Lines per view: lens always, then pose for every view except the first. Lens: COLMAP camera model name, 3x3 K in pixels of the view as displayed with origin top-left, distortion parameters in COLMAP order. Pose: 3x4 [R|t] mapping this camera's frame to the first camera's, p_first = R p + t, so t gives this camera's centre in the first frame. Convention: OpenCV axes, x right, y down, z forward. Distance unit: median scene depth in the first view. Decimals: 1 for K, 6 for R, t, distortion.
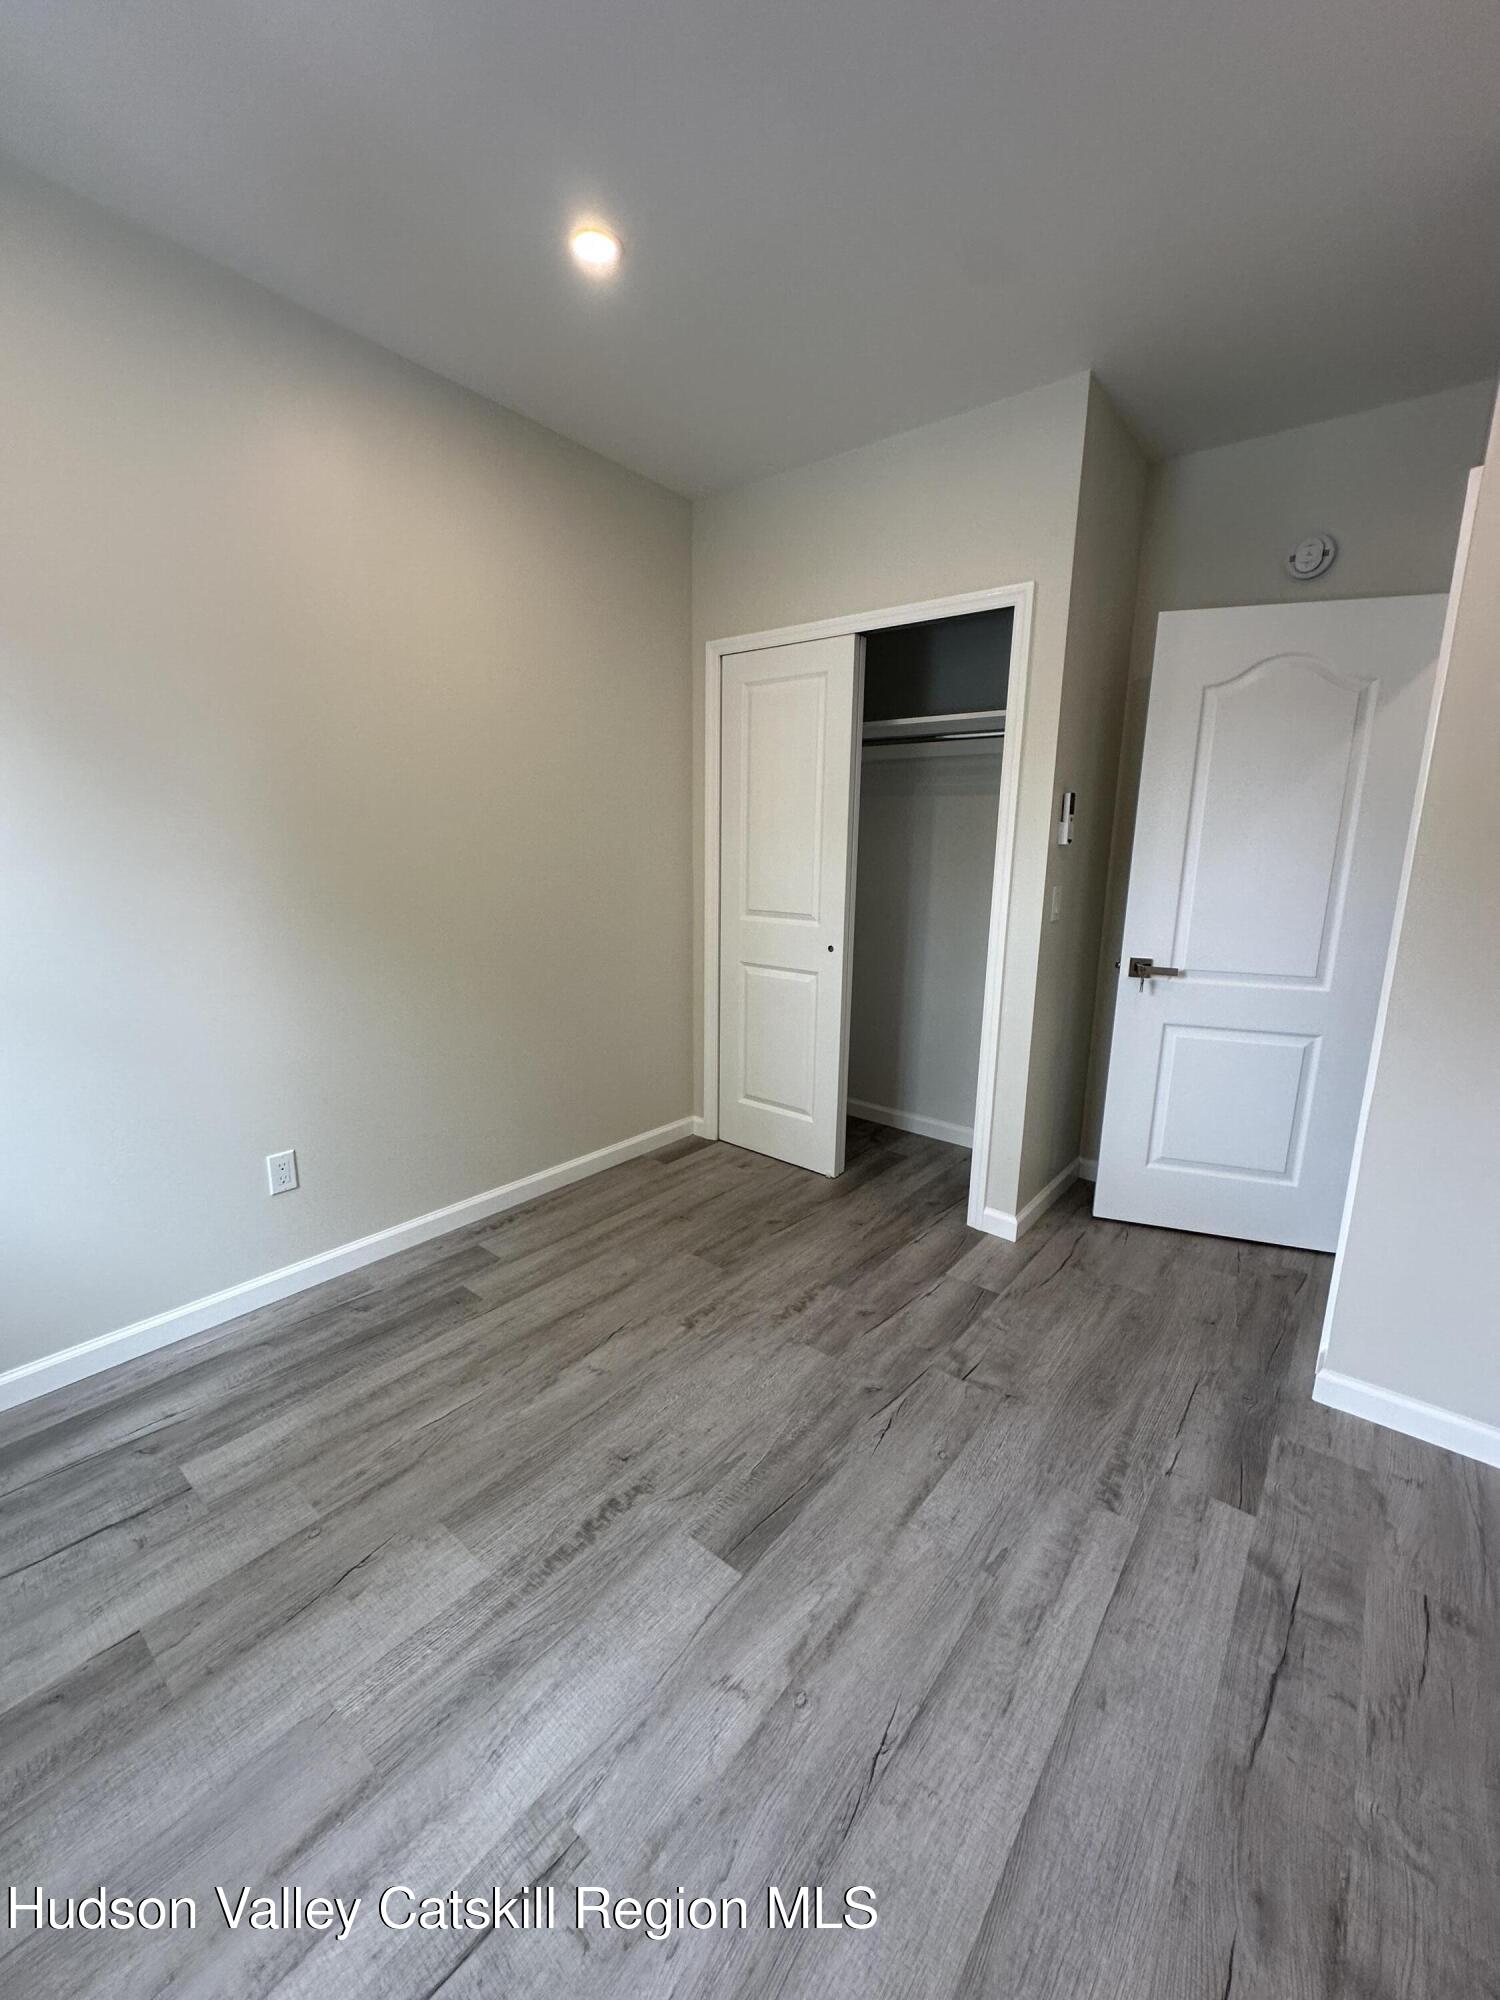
lens RADIAL K [[797.2, 0, 750.0], [0, 797.2, 1000.0], [0, 0, 1]] dist [0.000940, 0.000349]
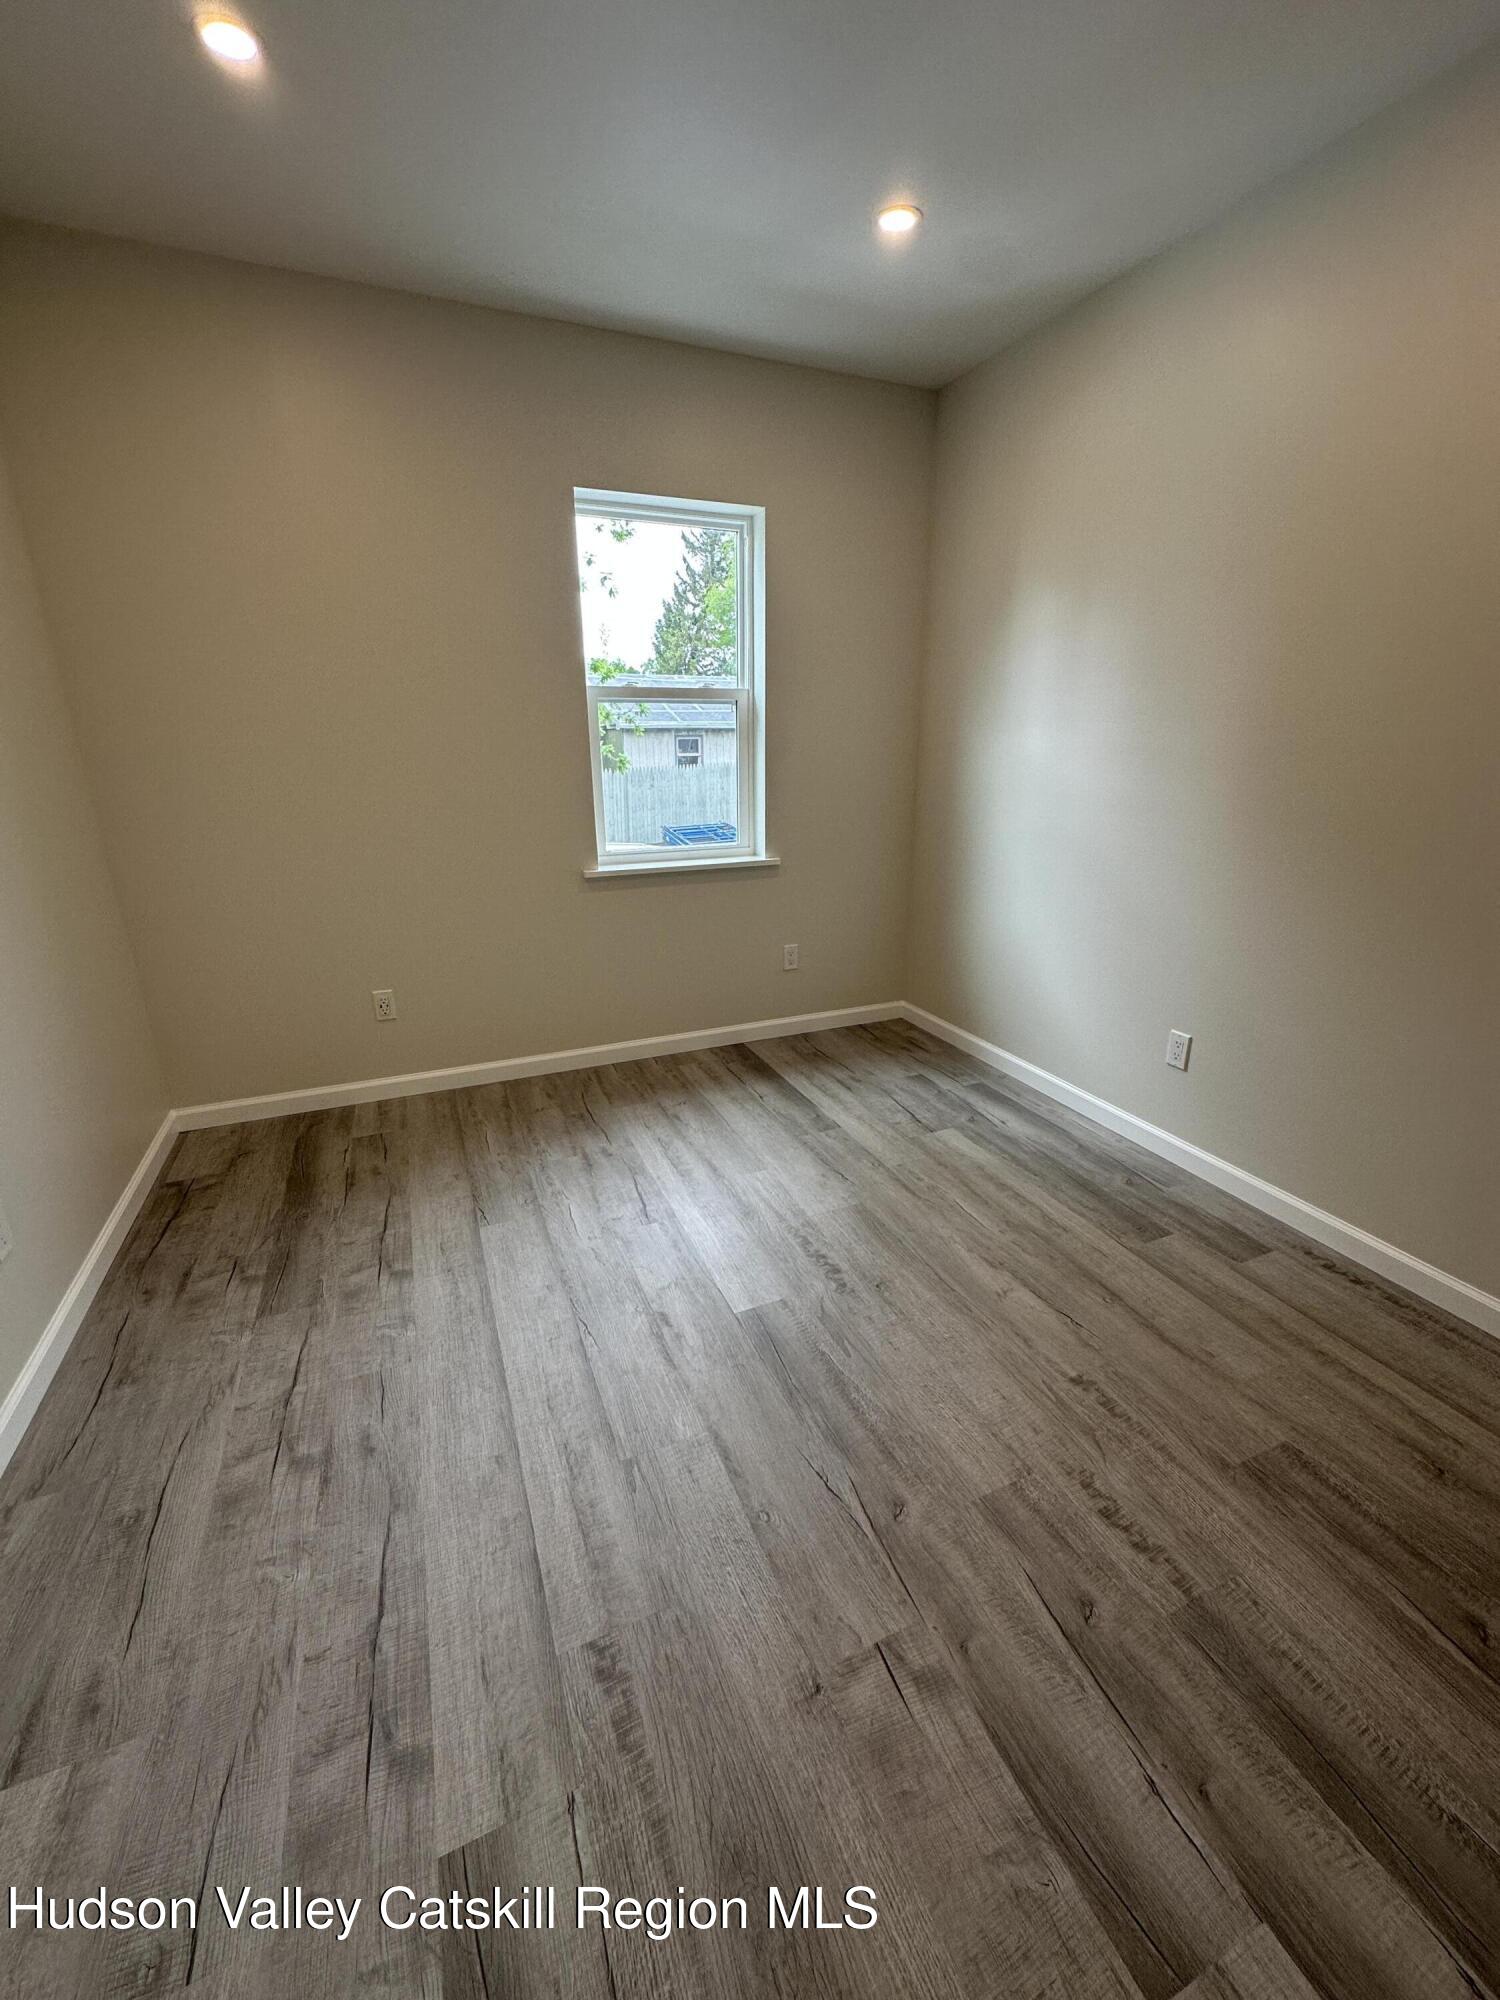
lens RADIAL K [[797.2, 0, 750.0], [0, 797.2, 1000.0], [0, 0, 1]] dist [0.000940, 0.000349]
pose [[-0.465798, 0.262681, -0.845004, 0.774436], [-0.178635, 0.907350, 0.380533, -0.207265], [0.866673, 0.328199, -0.375717, 1.089950]]
